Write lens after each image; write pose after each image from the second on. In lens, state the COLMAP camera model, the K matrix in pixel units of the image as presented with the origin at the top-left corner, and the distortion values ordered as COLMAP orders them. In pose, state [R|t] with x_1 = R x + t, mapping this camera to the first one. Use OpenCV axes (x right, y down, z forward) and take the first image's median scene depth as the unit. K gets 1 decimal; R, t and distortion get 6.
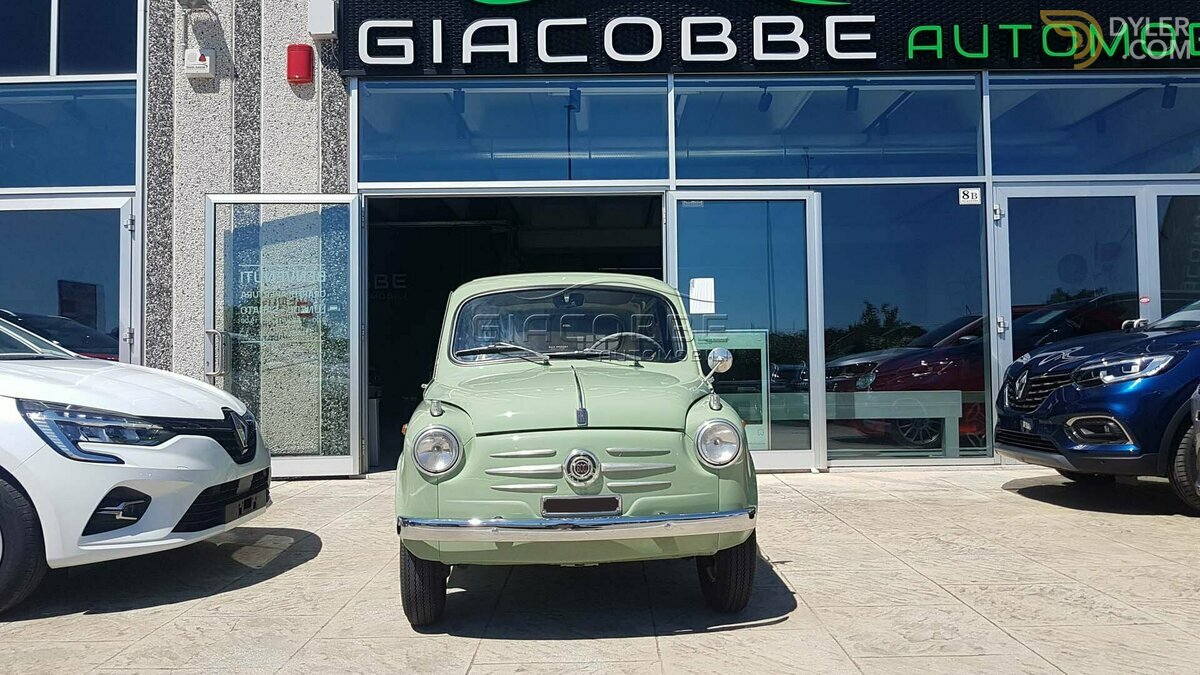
lens RADIAL K [[937.9, 0, 600.0], [0, 937.9, 337.5], [0, 0, 1]] dist [-0.003086, -0.002220]
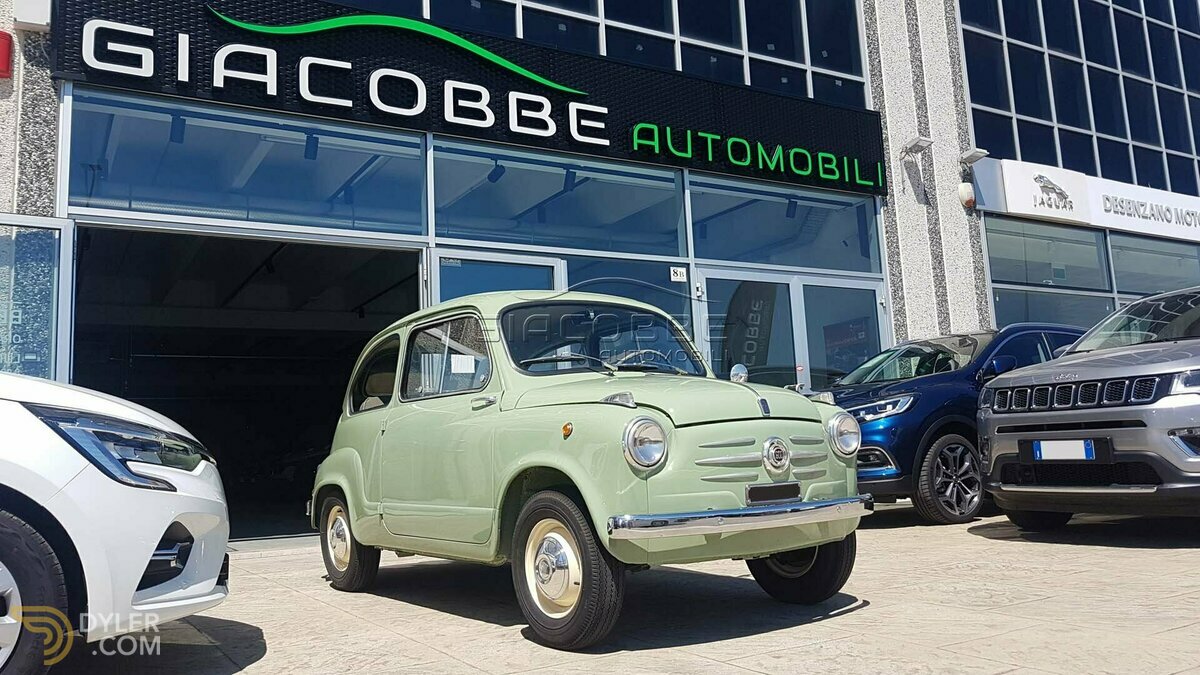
lens RADIAL K [[945.8, 0, 598.9], [0, 945.8, 319.3], [0, 0, 1]] dist [0.032473, -0.068022]
pose [[0.864245, 0.045122, 0.501044, -0.270400], [0.018618, 0.992418, -0.121487, 0.042699], [-0.502727, 0.114323, 0.856852, 0.069583]]
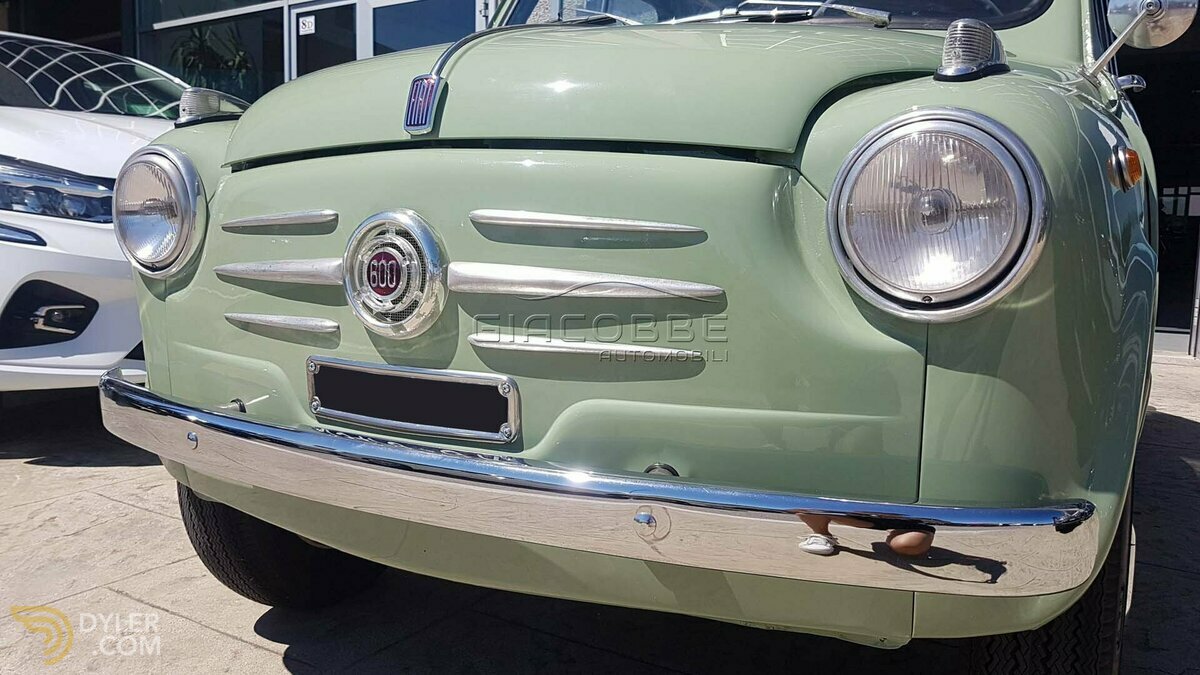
lens RADIAL K [[937.9, 0, 600.0], [0, 937.9, 337.5], [0, 0, 1]] dist [-0.003086, -0.002220]
pose [[0.828045, 0.091506, -0.553144, 0.074841], [-0.010542, 0.988958, 0.147822, 0.043024], [0.560563, -0.116572, 0.819866, 0.297703]]
